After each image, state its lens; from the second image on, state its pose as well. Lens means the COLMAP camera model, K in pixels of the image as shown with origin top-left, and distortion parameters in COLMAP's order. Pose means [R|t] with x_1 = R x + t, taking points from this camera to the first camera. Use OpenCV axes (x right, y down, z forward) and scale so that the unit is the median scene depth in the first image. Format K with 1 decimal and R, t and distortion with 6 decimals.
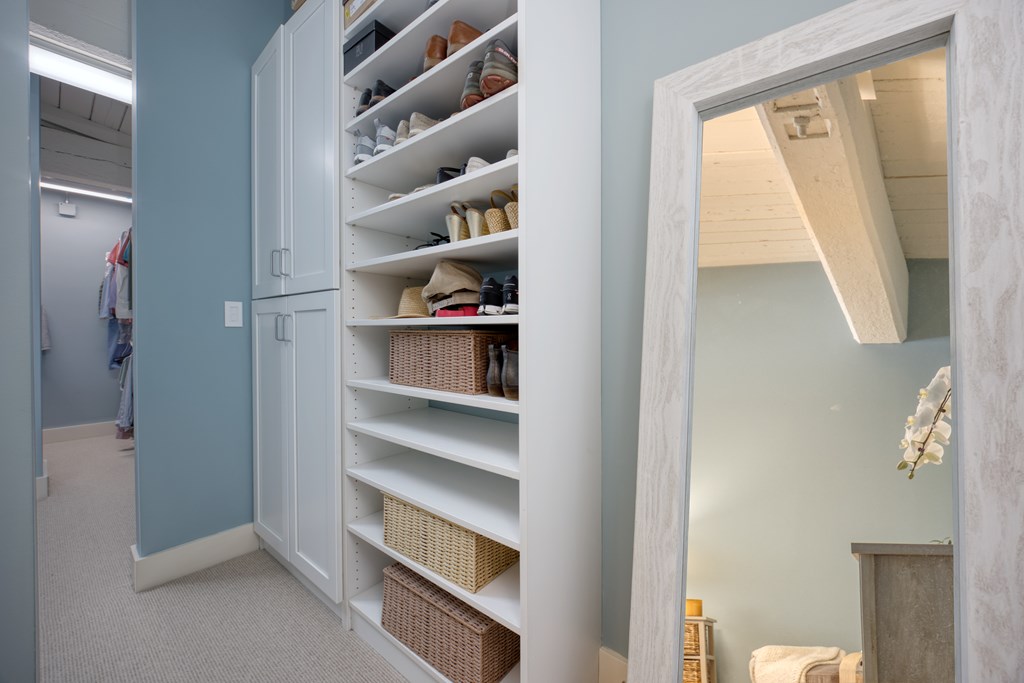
lens RADIAL K [[396.6, 0, 512.9], [0, 396.6, 333.5], [0, 0, 1]] dist [-0.006666, 0.000870]
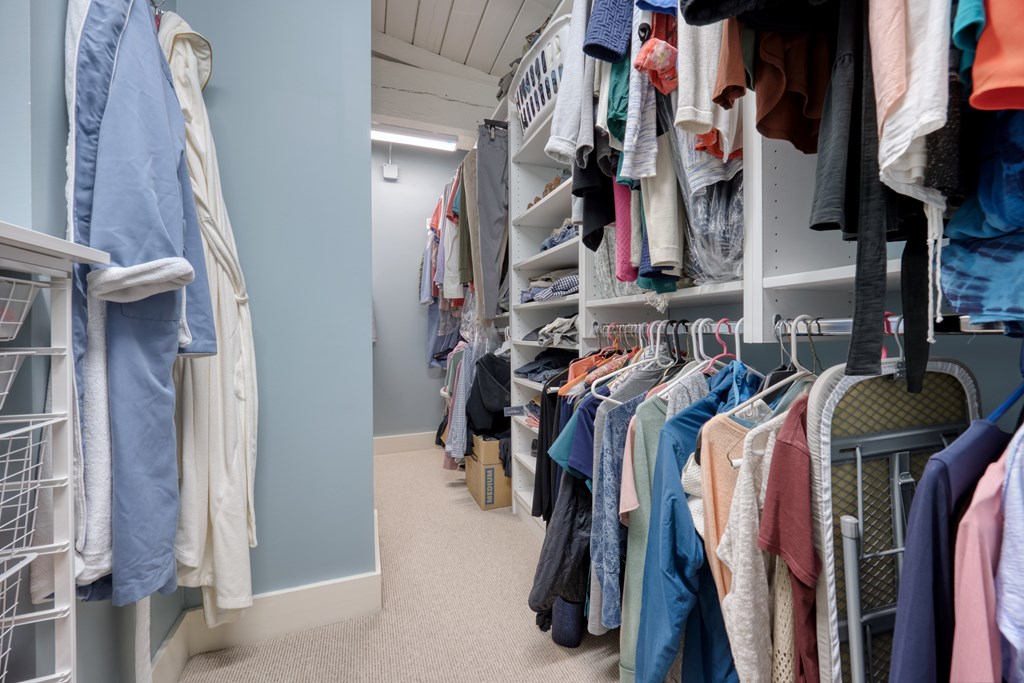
lens RADIAL K [[396.6, 0, 512.9], [0, 396.6, 333.5], [0, 0, 1]] dist [-0.006666, 0.000870]
pose [[0.866743, 0.001845, -0.498752, -0.540037], [-0.004809, 0.999978, -0.004657, 0.028557], [0.498732, 0.006435, 0.866732, 0.441414]]
